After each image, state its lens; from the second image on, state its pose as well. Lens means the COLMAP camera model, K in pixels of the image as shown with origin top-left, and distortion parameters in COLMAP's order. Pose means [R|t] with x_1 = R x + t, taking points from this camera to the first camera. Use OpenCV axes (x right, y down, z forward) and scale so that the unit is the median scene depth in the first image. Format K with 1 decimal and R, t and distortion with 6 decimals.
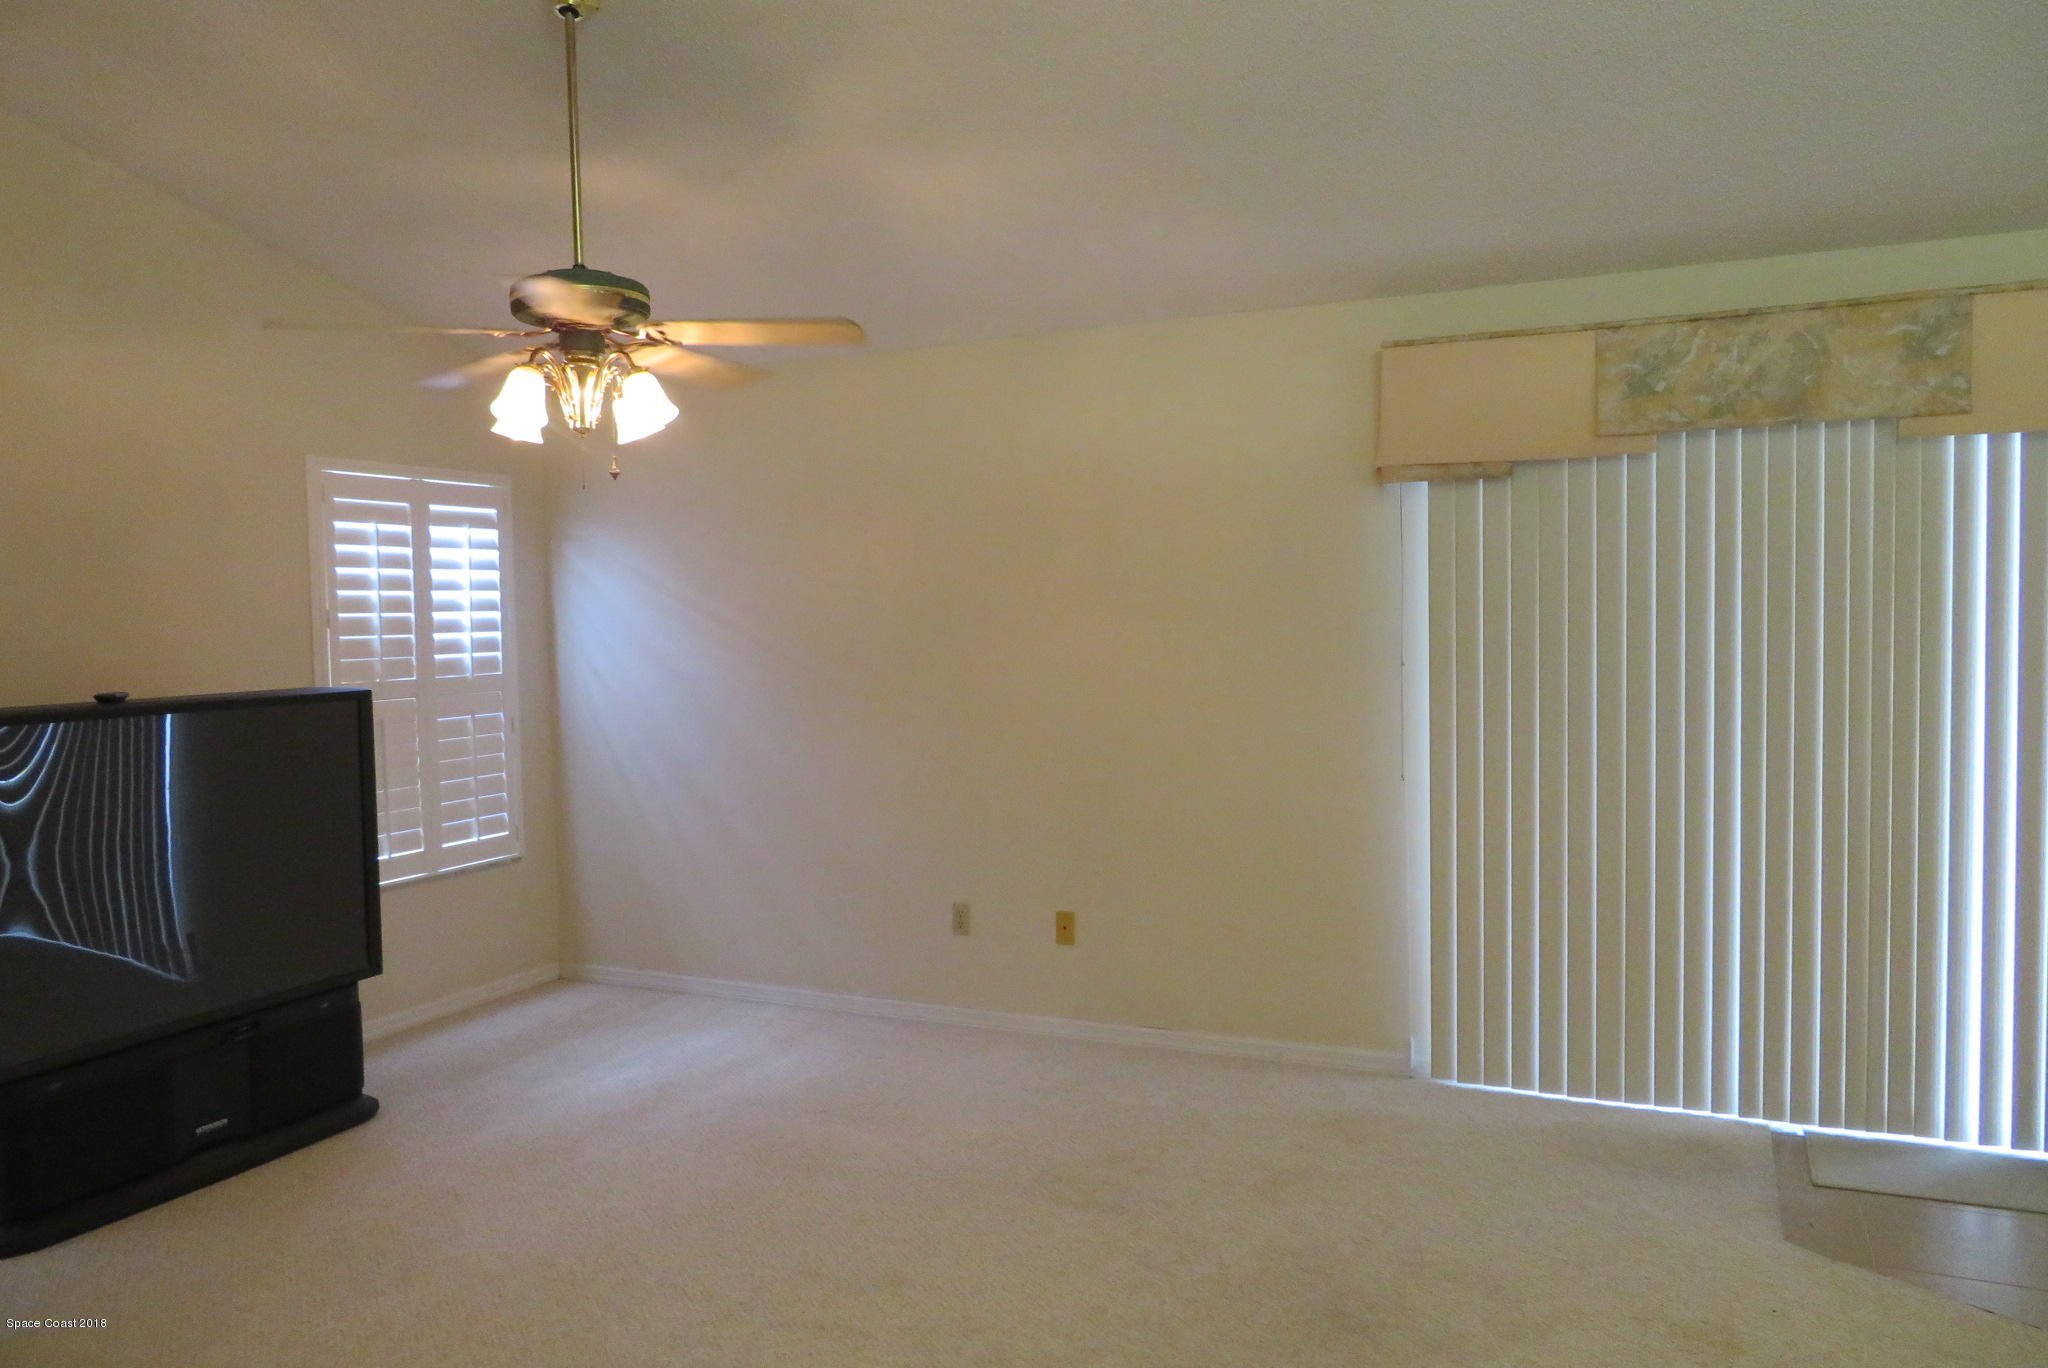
lens RADIAL K [[1443.3, 0, 1024.0], [0, 1443.3, 684.0], [0, 0, 1]] dist [0.001163, 0.000568]
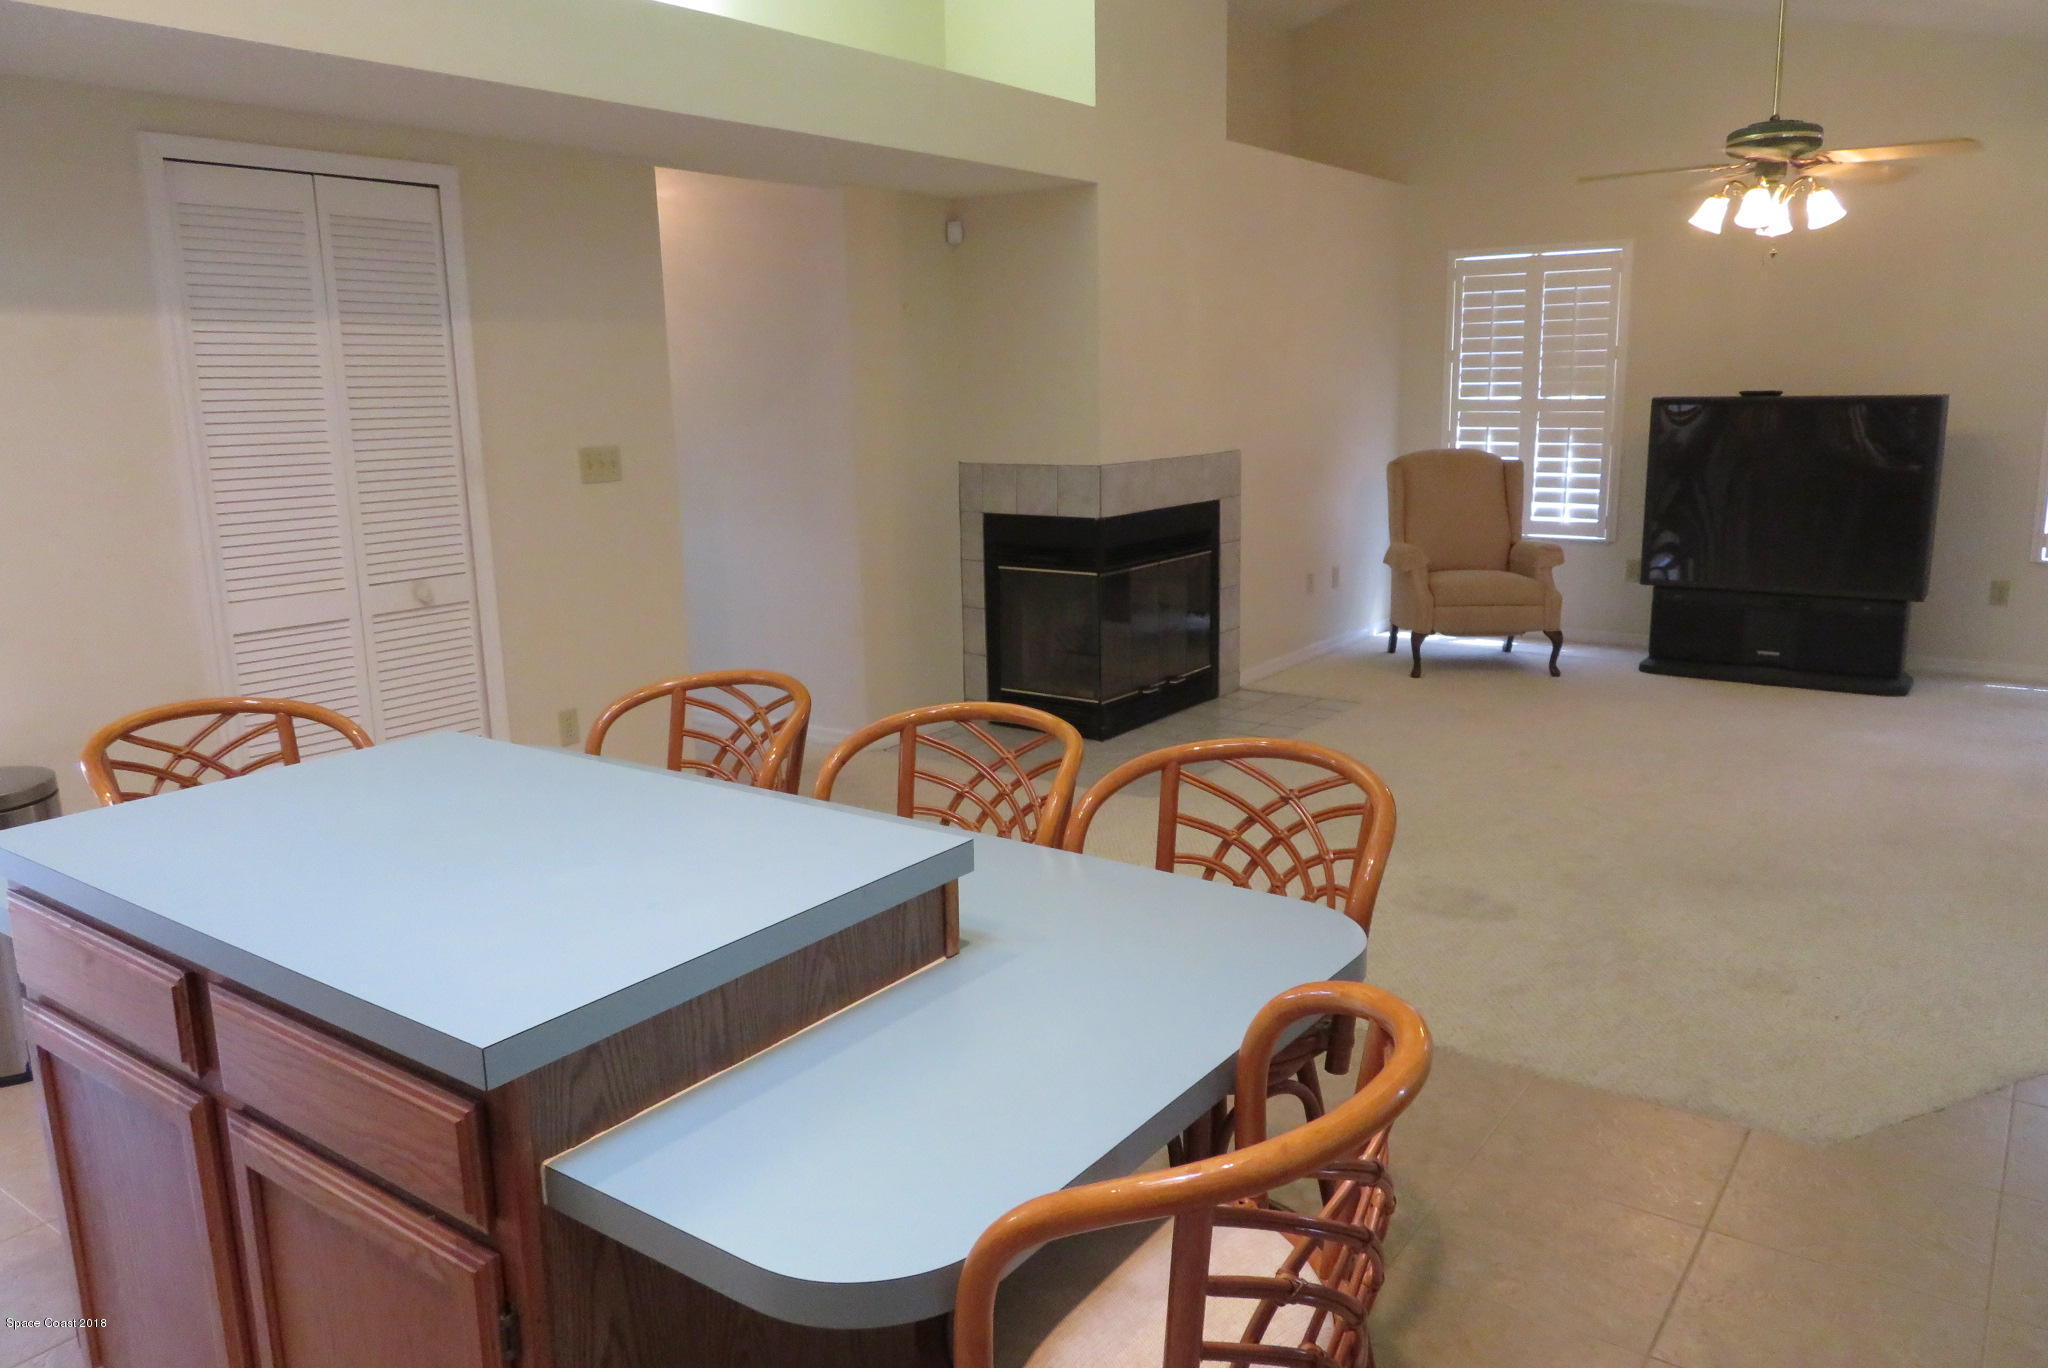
lens RADIAL K [[1469.8, 0, 1024.3], [0, 1469.8, 678.4], [0, 0, 1]] dist [-0.006354, -0.002034]
pose [[-0.185108, 0.218722, -0.958069, 0.910561], [-0.024927, 0.973558, 0.227074, -0.024910], [0.982402, 0.065915, -0.174761, 0.322242]]
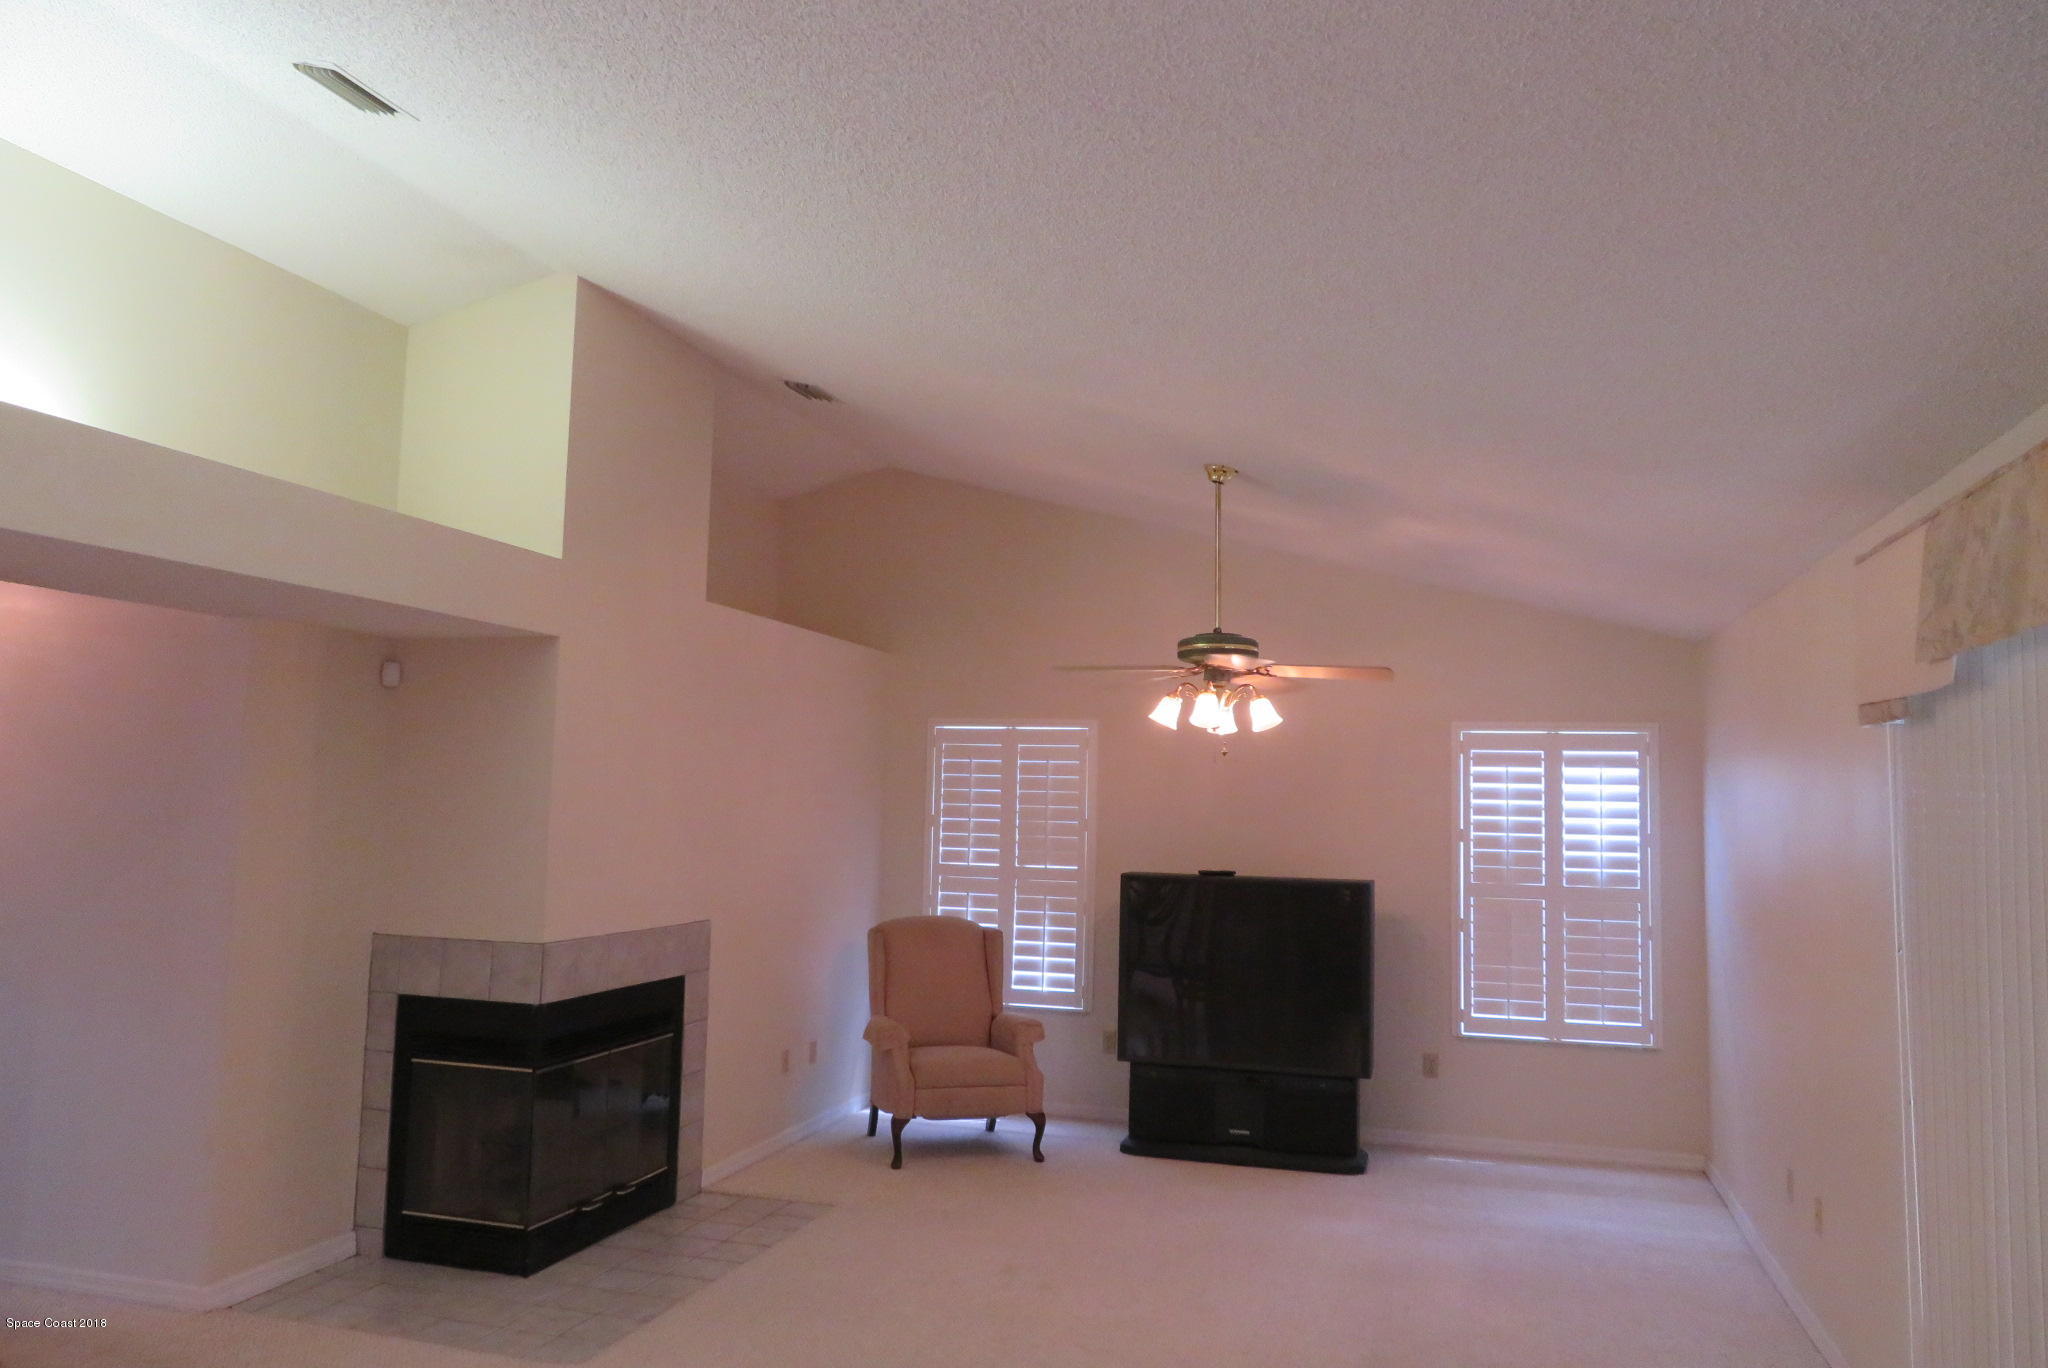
lens RADIAL K [[1467.0, 0, 1029.6], [0, 1467.0, 676.0], [0, 0, 1]] dist [-0.009646, 0.006195]
pose [[0.151806, -0.063957, -0.986339, 0.820104], [-0.074526, 0.994323, -0.075945, -0.055698], [0.985597, 0.085037, 0.146178, 0.333635]]
